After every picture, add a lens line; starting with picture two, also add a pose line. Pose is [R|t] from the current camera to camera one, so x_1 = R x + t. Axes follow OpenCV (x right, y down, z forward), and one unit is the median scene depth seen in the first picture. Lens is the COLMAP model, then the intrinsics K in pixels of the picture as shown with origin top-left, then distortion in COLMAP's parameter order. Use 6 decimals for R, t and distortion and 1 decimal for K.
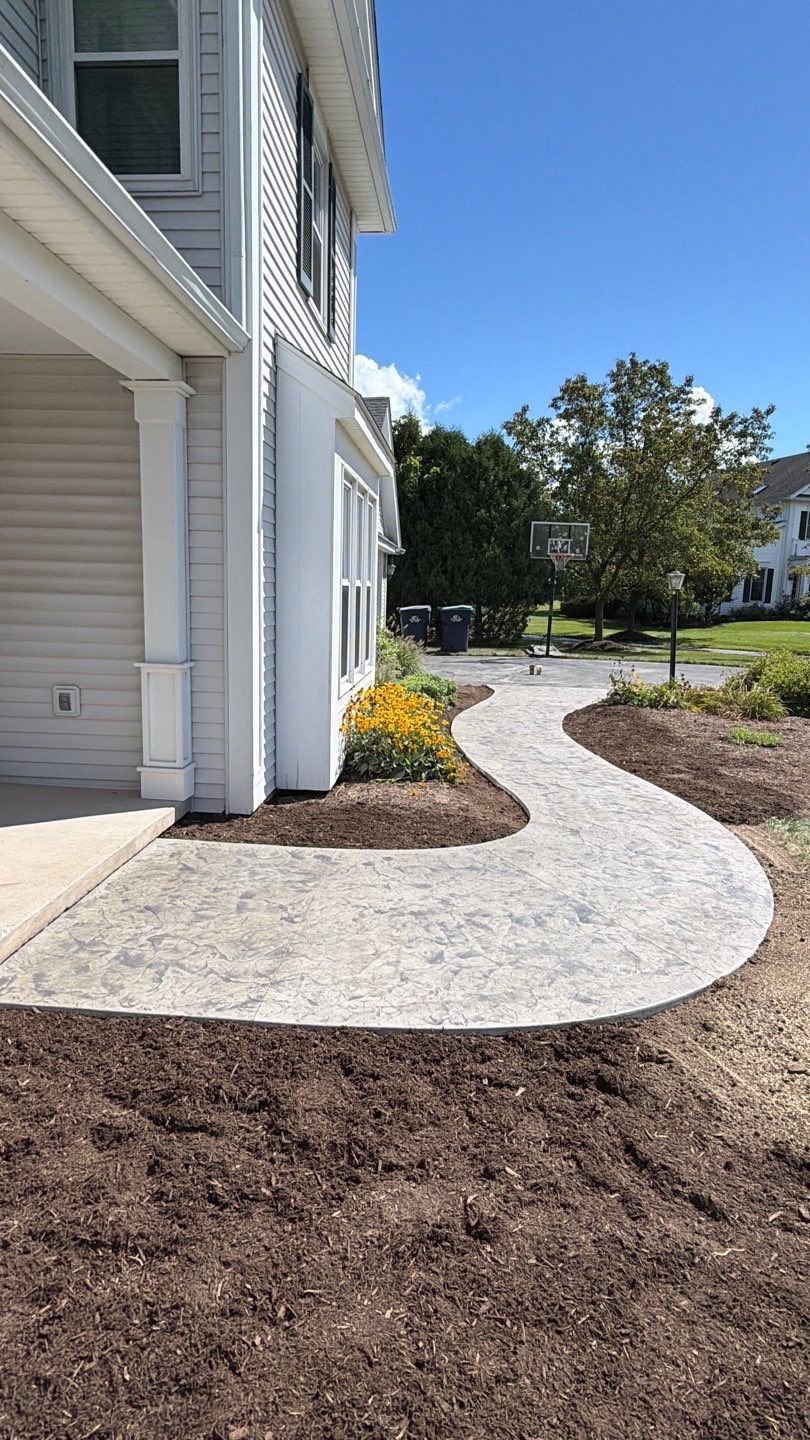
lens RADIAL K [[782.8, 0, 405.0], [0, 782.8, 720.4], [0, 0, 1]] dist [0.000150, 0.000232]
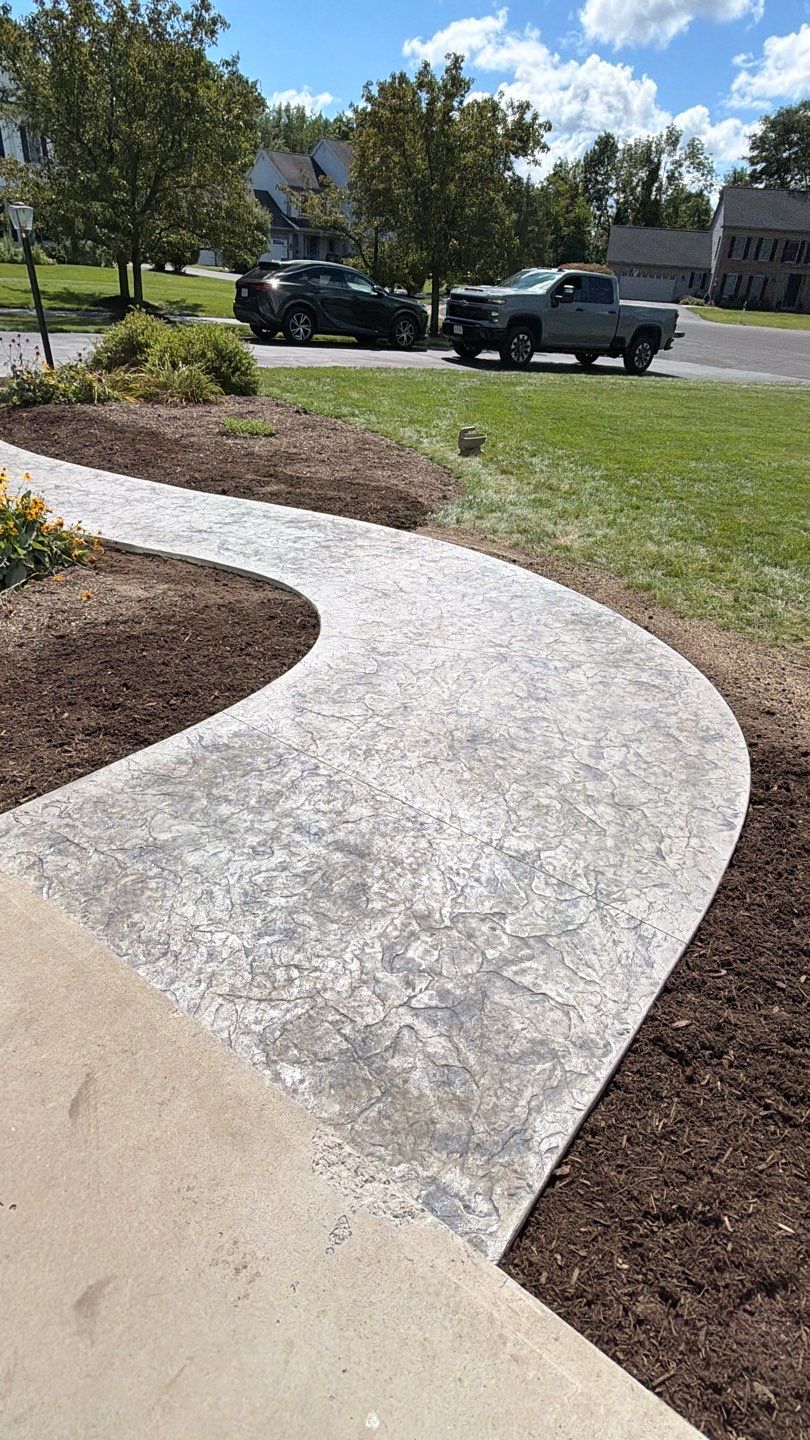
lens RADIAL K [[782.8, 0, 405.7], [0, 782.8, 719.7], [0, 0, 1]] dist [0.000150, 0.000232]
pose [[0.546731, -0.417797, 0.725625, -0.571094], [0.093908, 0.891744, 0.442689, -0.130289], [-0.832026, -0.173889, 0.526778, 0.600461]]
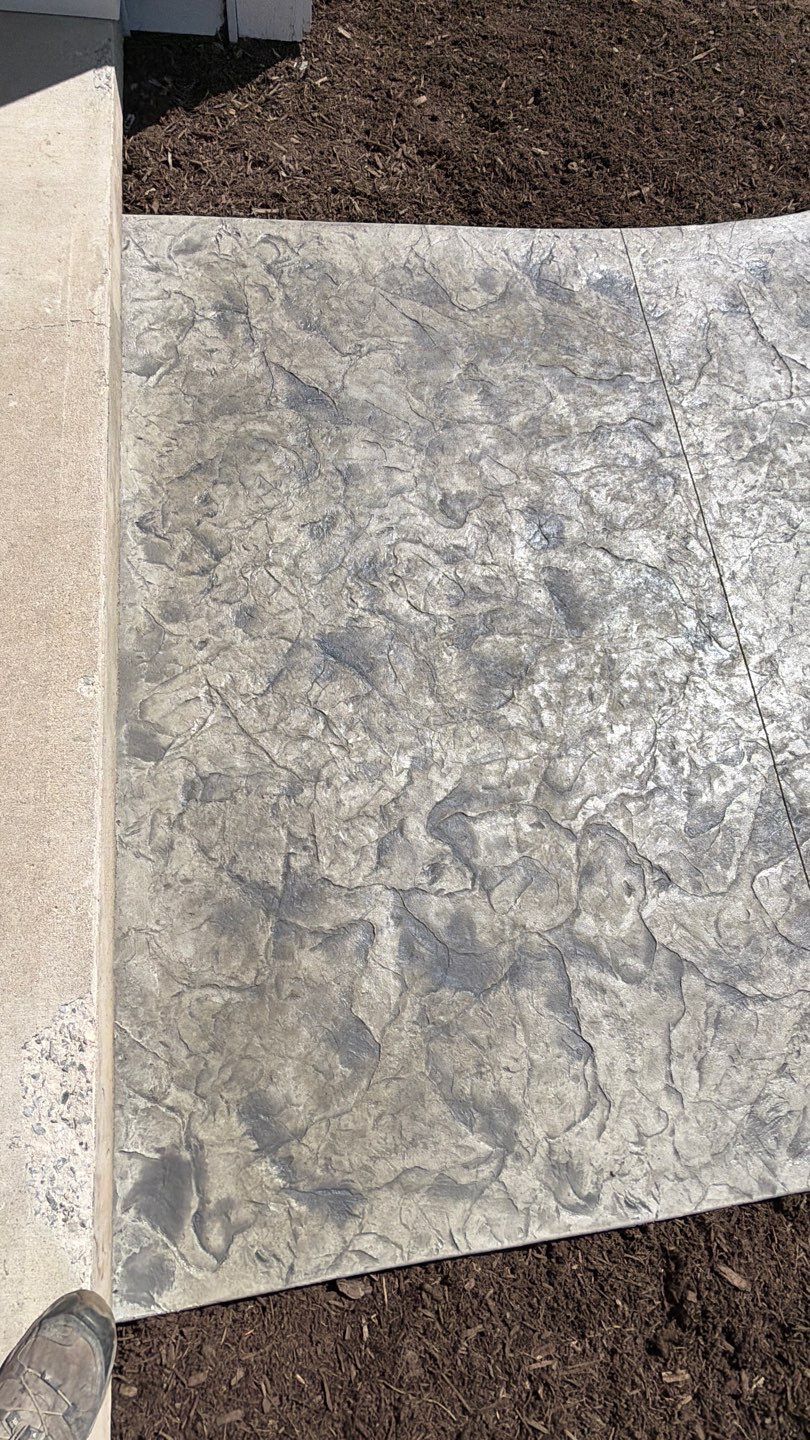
lens RADIAL K [[782.8, 0, 408.4], [0, 782.8, 719.2], [0, 0, 1]] dist [0.000150, 0.000232]
pose [[0.978365, -0.145288, 0.147284, -0.325652], [-0.057445, 0.493140, 0.868051, -0.051320], [-0.198749, -0.857732, 0.474125, 0.739356]]
